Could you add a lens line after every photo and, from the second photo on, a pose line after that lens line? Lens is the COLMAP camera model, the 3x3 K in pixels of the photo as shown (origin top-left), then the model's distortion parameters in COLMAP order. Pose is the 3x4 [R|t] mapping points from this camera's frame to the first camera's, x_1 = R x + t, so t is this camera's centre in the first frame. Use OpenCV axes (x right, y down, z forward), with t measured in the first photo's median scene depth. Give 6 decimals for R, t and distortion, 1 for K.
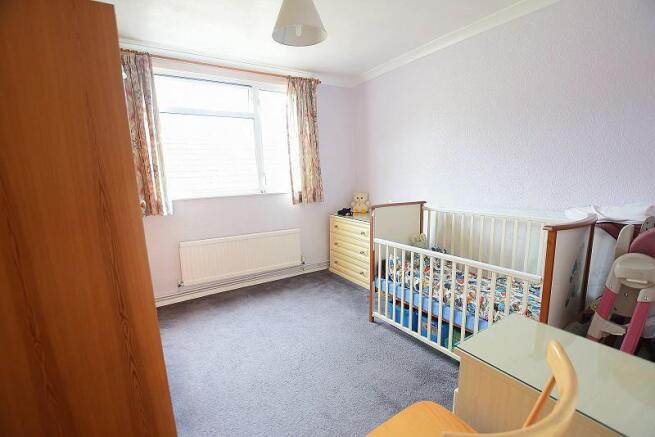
lens RADIAL K [[293.9, 0, 327.5], [0, 293.9, 218.5], [0, 0, 1]] dist [0.000159, -0.000212]
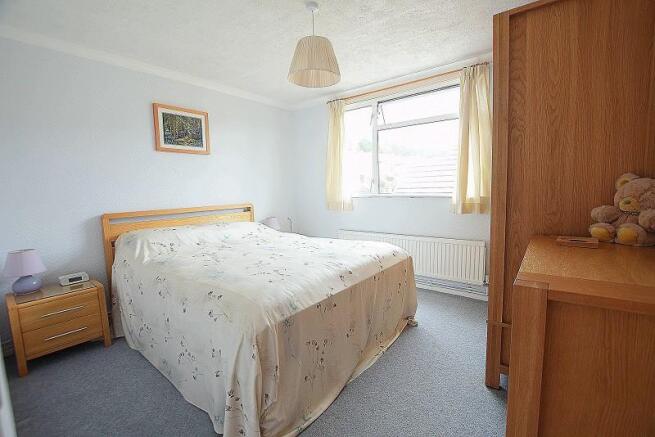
lens RADIAL K [[293.9, 0, 327.5], [0, 293.9, 218.5], [0, 0, 1]] dist [0.000159, -0.000212]
pose [[0.289749, 0.145163, -0.946030, 0.652473], [-0.141983, 0.984014, 0.107505, -0.077160], [0.946513, 0.103171, 0.305728, 0.390380]]
